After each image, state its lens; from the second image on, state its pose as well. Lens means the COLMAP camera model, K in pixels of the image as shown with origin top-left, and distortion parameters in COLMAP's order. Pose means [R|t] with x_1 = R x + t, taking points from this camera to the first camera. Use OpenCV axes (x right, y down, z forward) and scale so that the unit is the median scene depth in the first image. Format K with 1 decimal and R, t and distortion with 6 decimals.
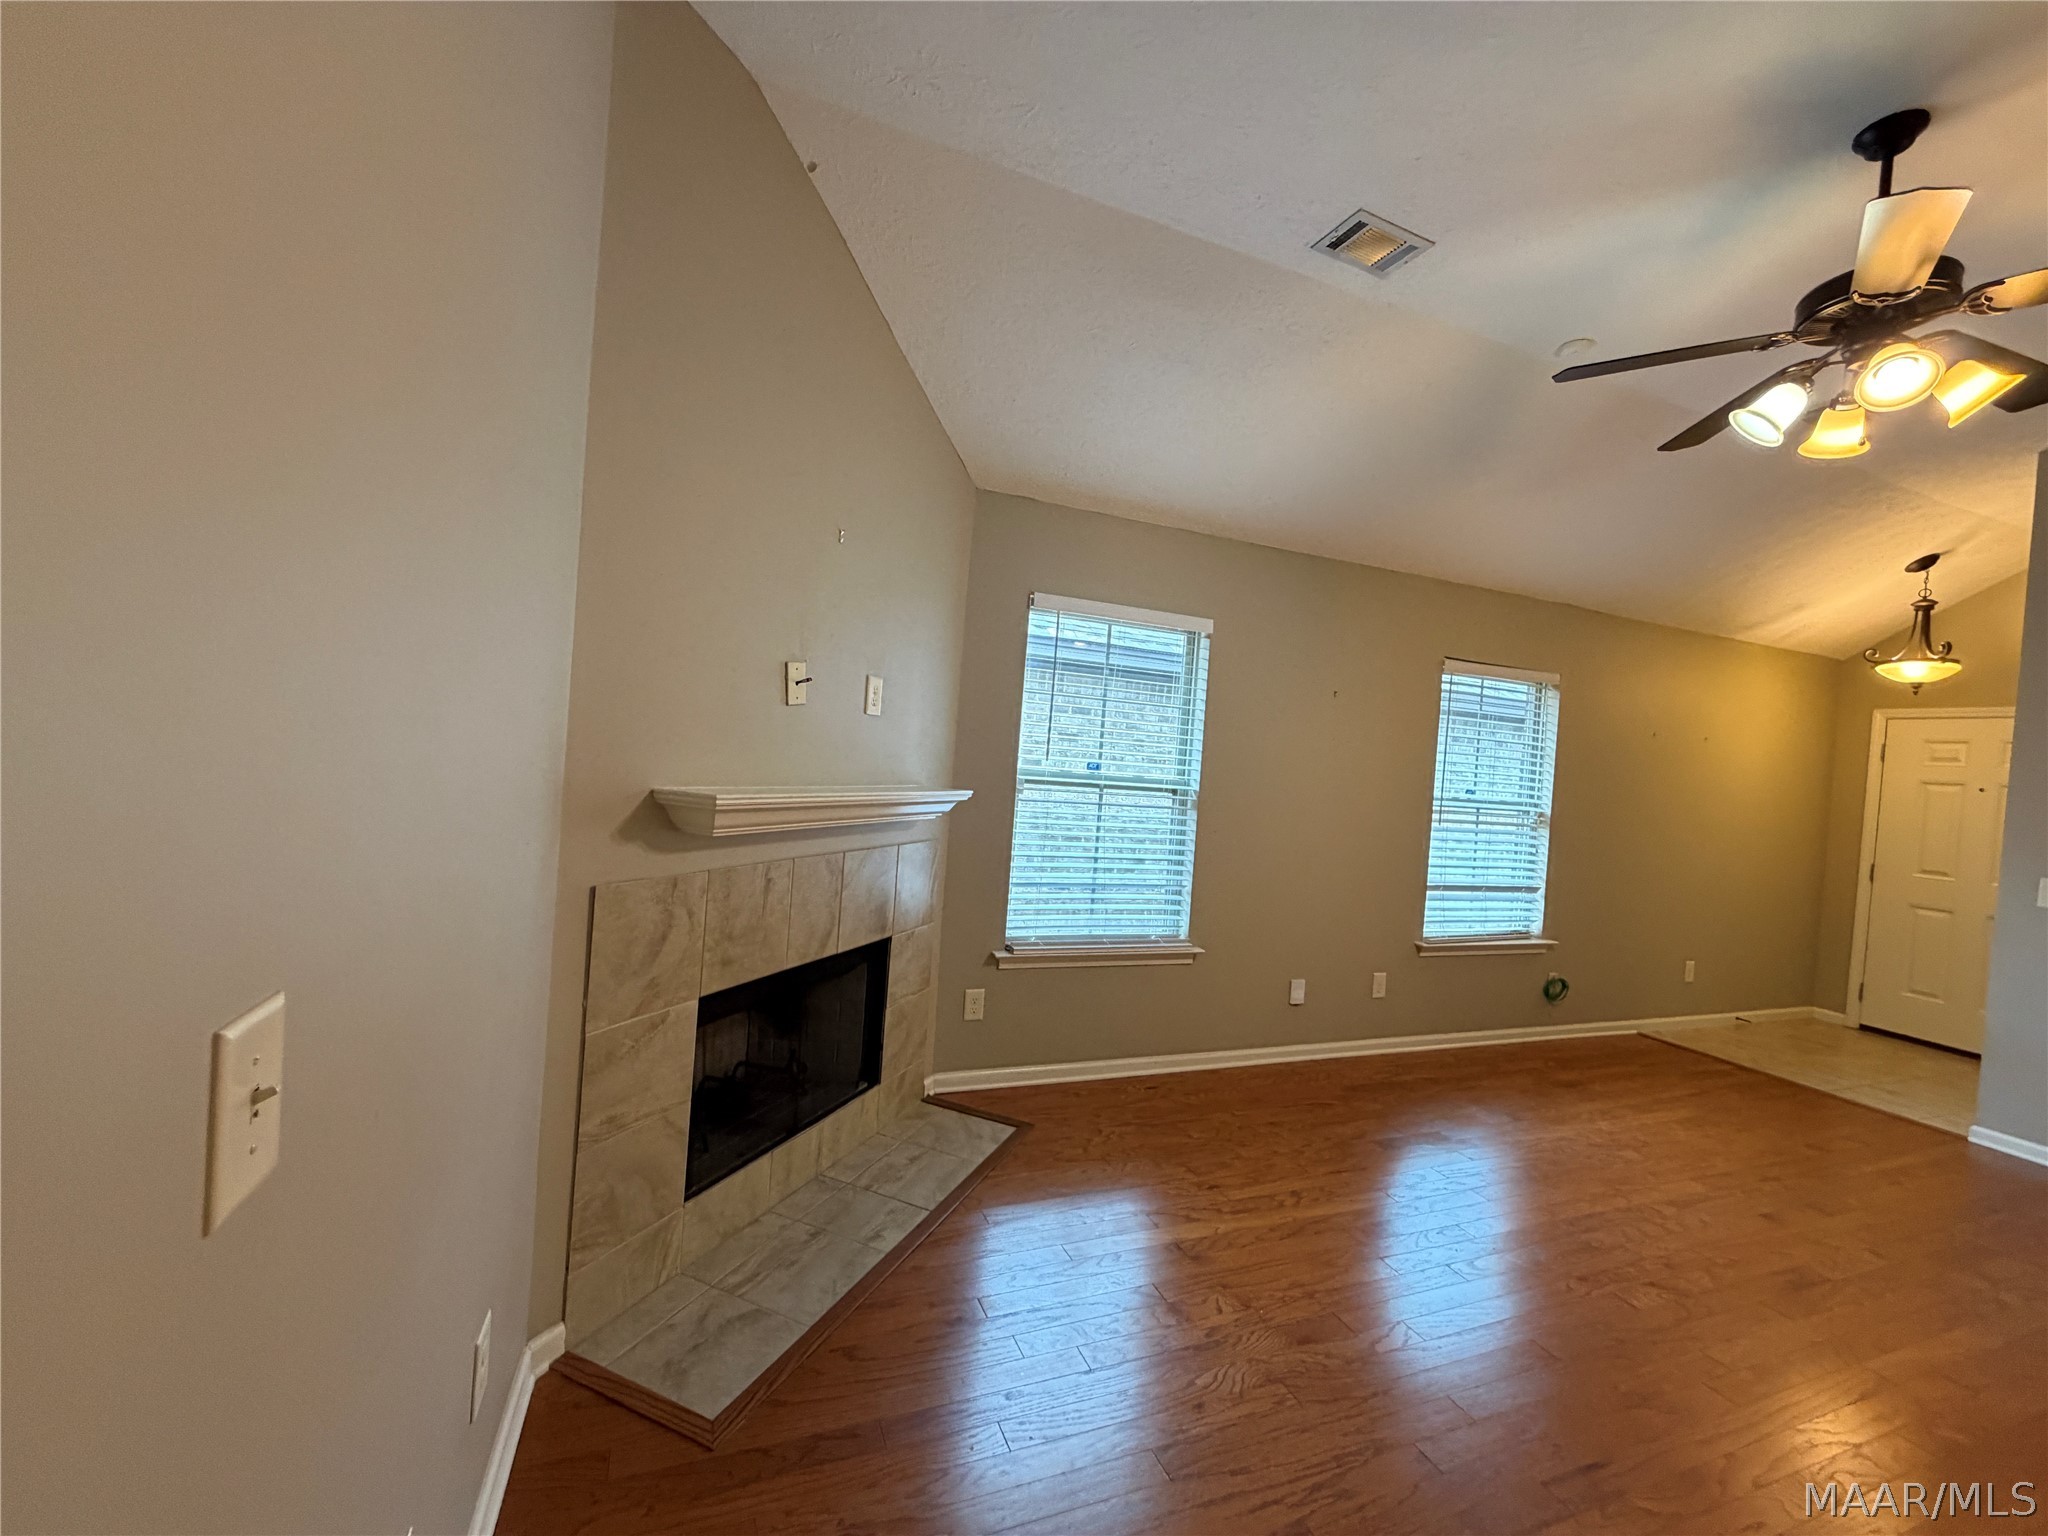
lens RADIAL K [[814.5, 0, 1019.6], [0, 814.5, 769.0], [0, 0, 1]] dist [-0.001457, 0.000343]
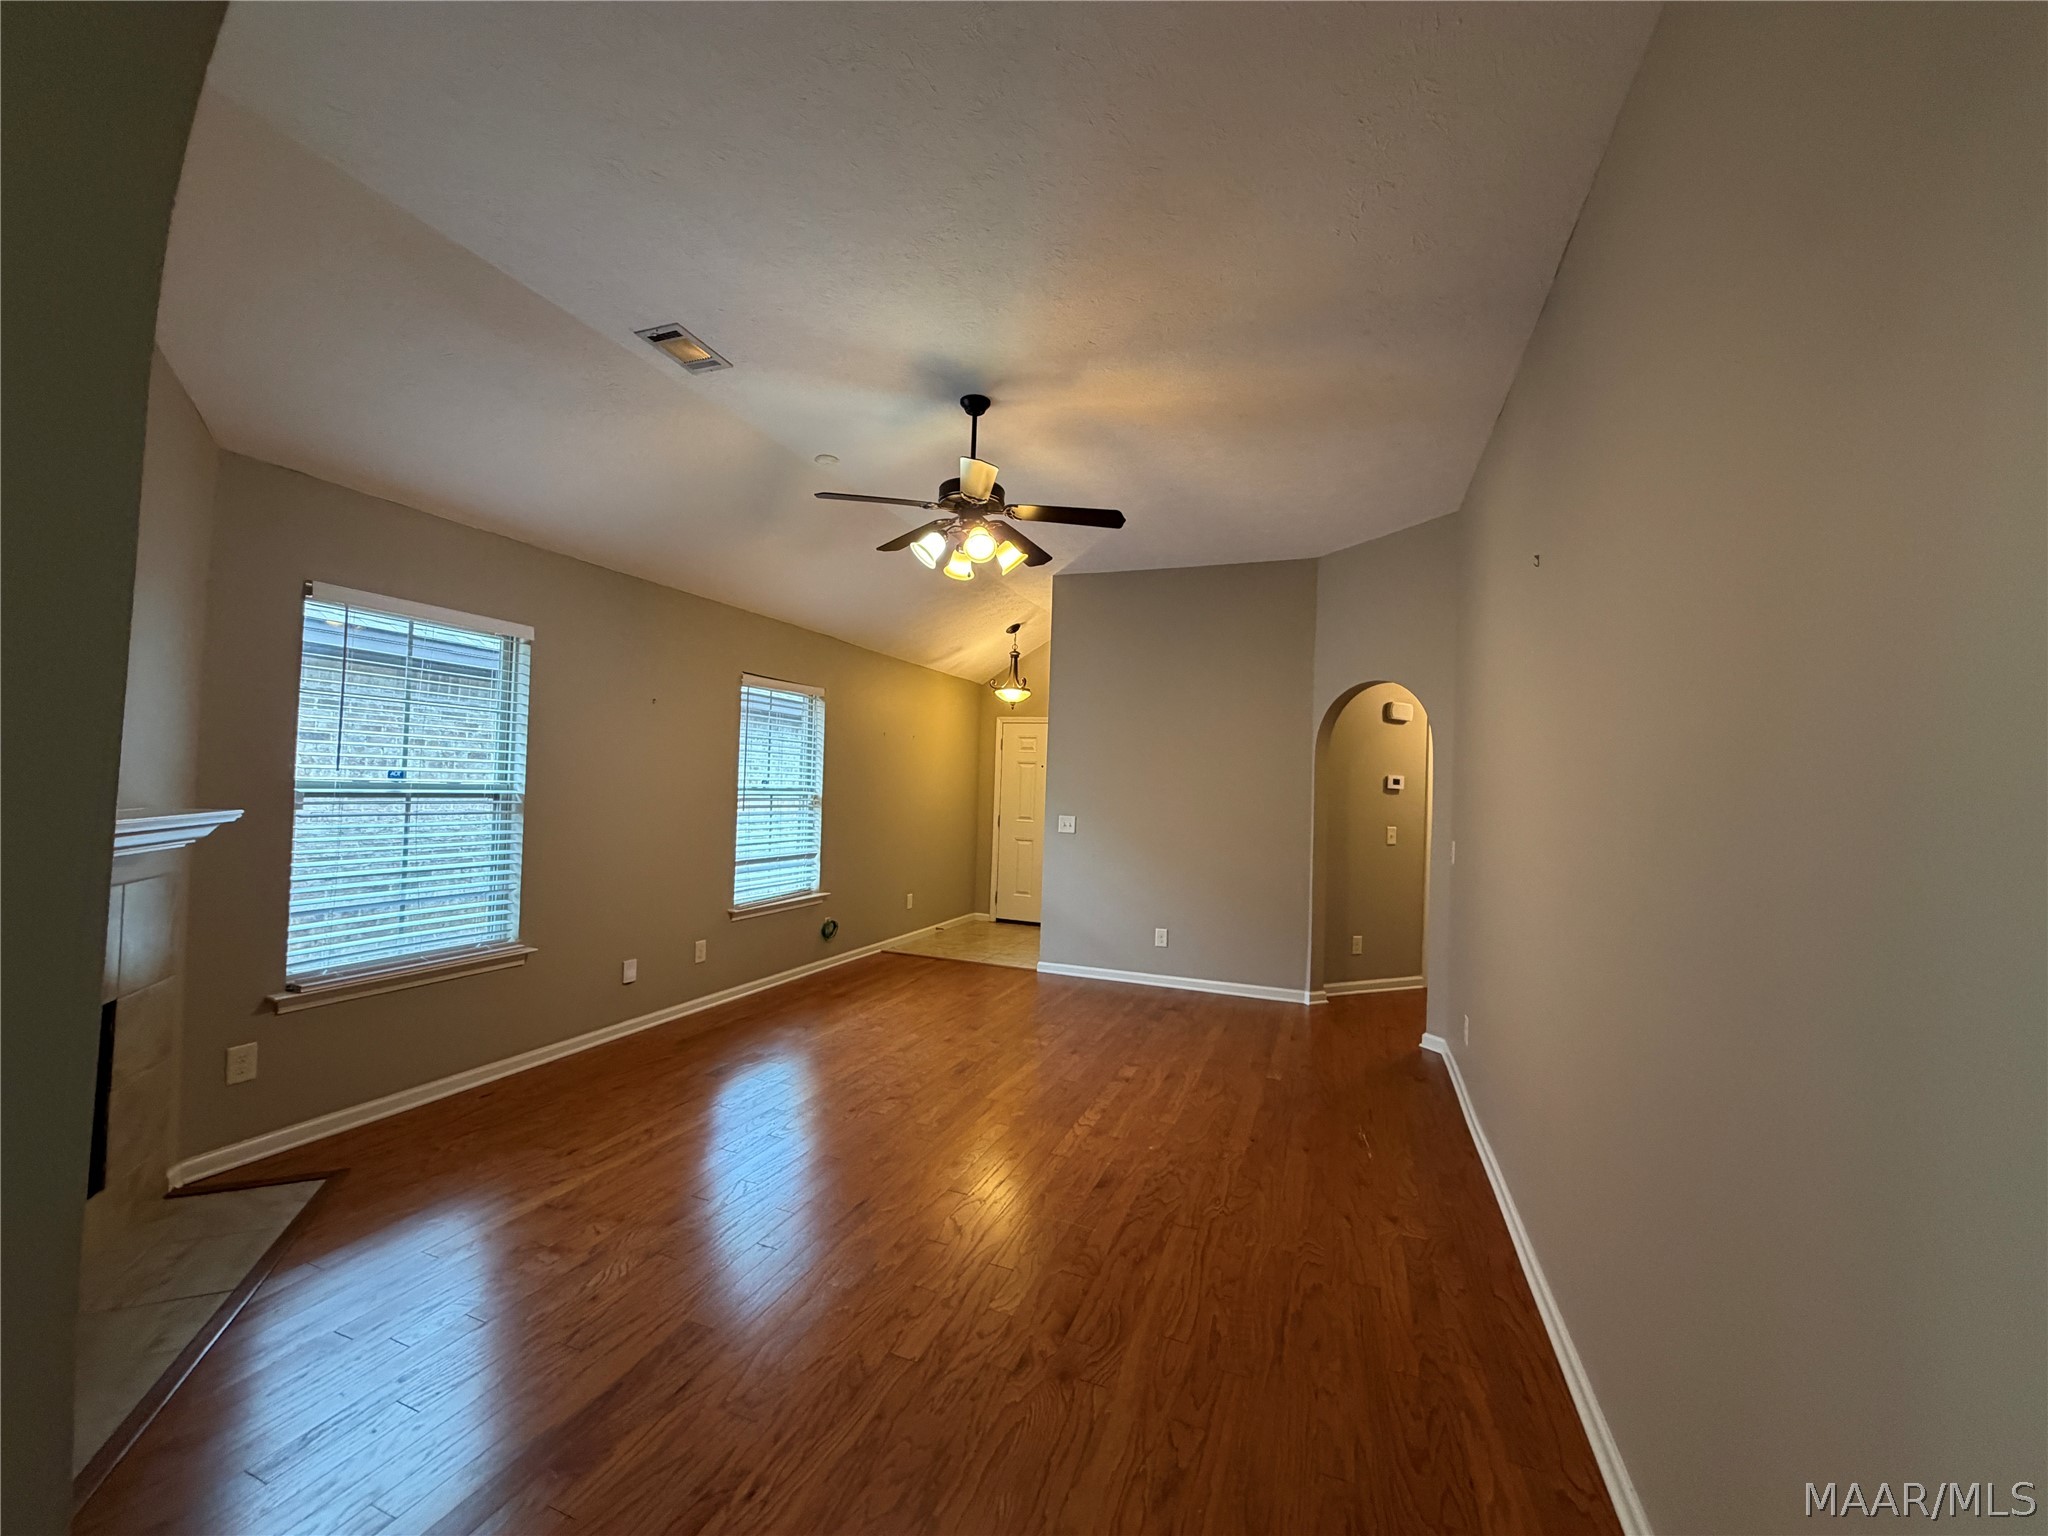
lens RADIAL K [[814.5, 0, 1019.6], [0, 814.5, 769.0], [0, 0, 1]] dist [-0.001457, 0.000343]
pose [[0.682009, -0.035211, 0.730496, -0.102284], [0.027505, 0.999369, 0.022491, -0.010647], [-0.730826, 0.004754, 0.682547, -0.150214]]
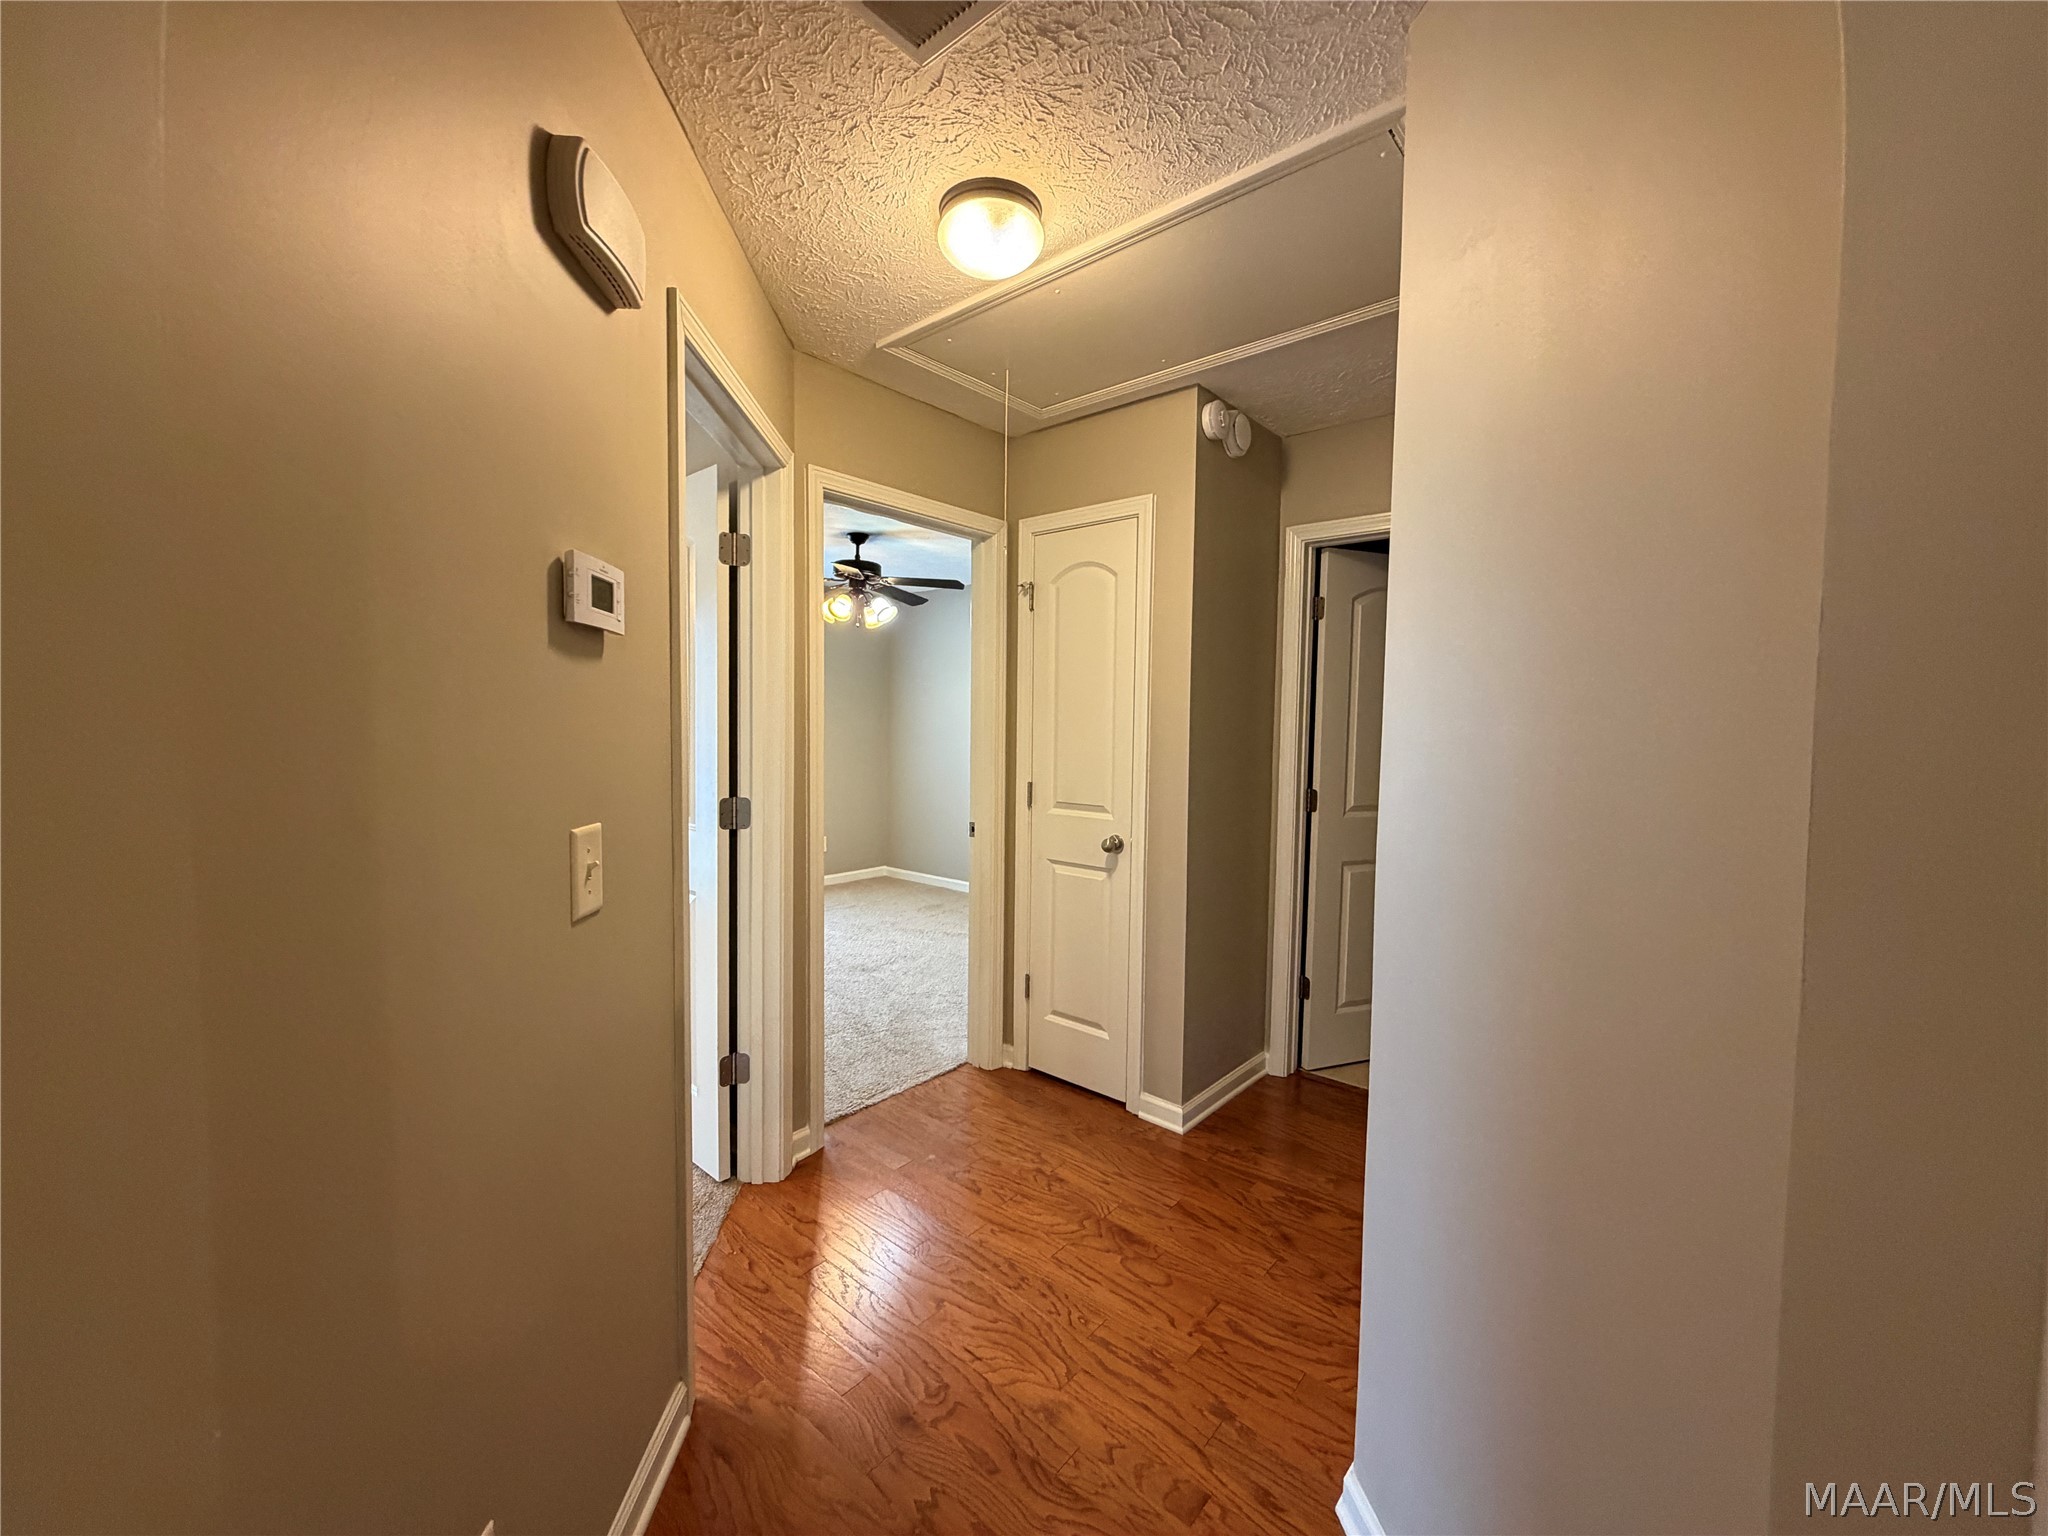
lens RADIAL K [[814.5, 0, 1019.6], [0, 814.5, 769.0], [0, 0, 1]] dist [-0.001457, 0.000343]
pose [[-0.464955, -0.131318, 0.875541, 1.246497], [-0.034638, 0.990880, 0.130222, 0.093688], [-0.884656, 0.030220, -0.465263, 0.420449]]
